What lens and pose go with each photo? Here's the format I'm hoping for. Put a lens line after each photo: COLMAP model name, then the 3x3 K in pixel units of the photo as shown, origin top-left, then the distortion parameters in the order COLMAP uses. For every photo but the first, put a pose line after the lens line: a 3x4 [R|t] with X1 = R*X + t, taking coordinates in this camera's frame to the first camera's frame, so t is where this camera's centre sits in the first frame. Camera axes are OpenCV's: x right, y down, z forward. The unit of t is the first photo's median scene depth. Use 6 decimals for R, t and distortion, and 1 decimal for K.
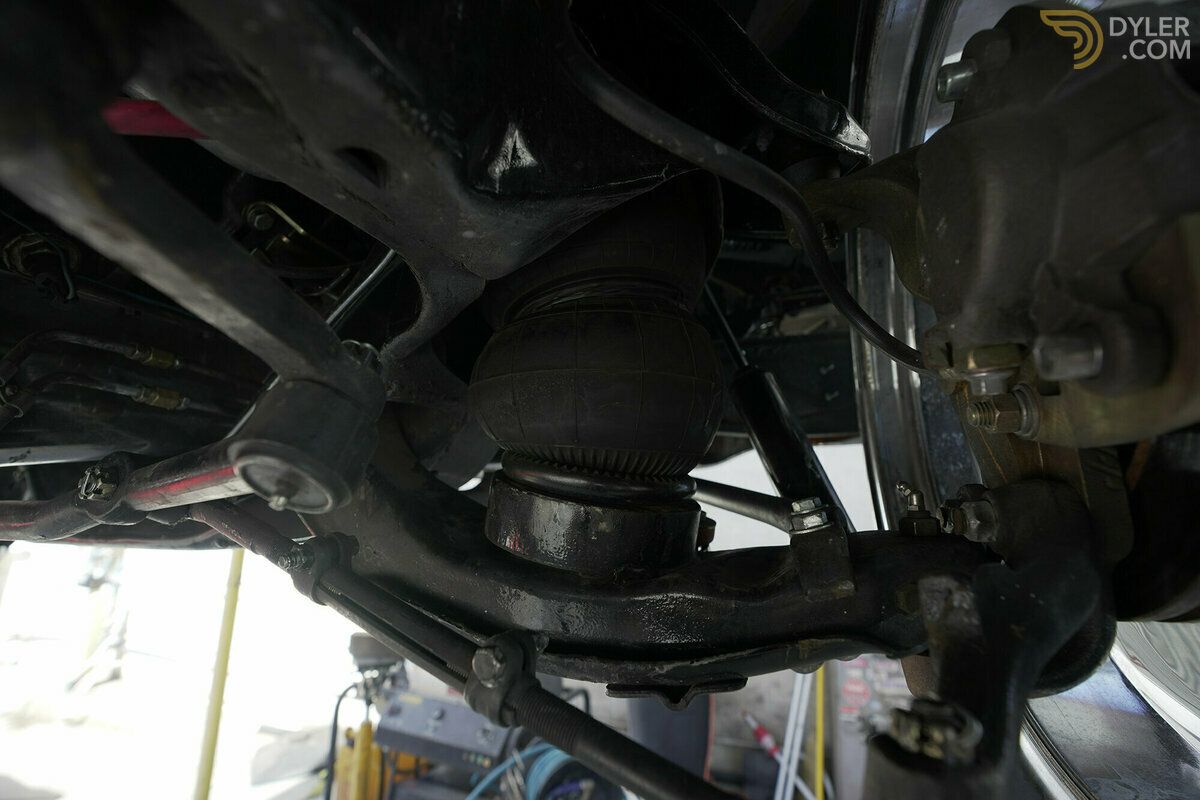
lens RADIAL K [[522.3, 0, 600.0], [0, 522.3, 400.0], [0, 0, 1]] dist [-0.099171, 0.032773]
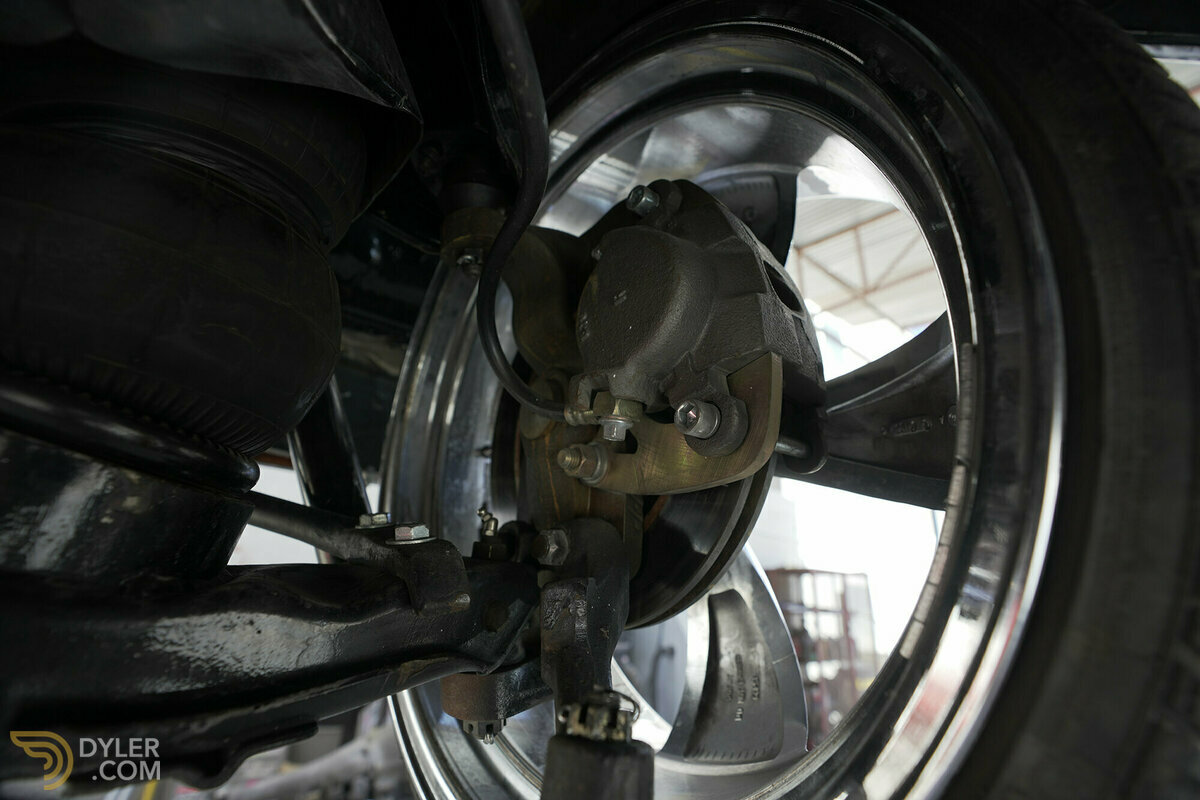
lens RADIAL K [[522.3, 0, 600.0], [0, 522.3, 400.0], [0, 0, 1]] dist [-0.099171, 0.032773]
pose [[0.527712, 0.294797, 0.796627, -0.238366], [-0.225394, 0.952823, -0.203290, 0.137394], [-0.818973, -0.072276, 0.569261, 0.248408]]
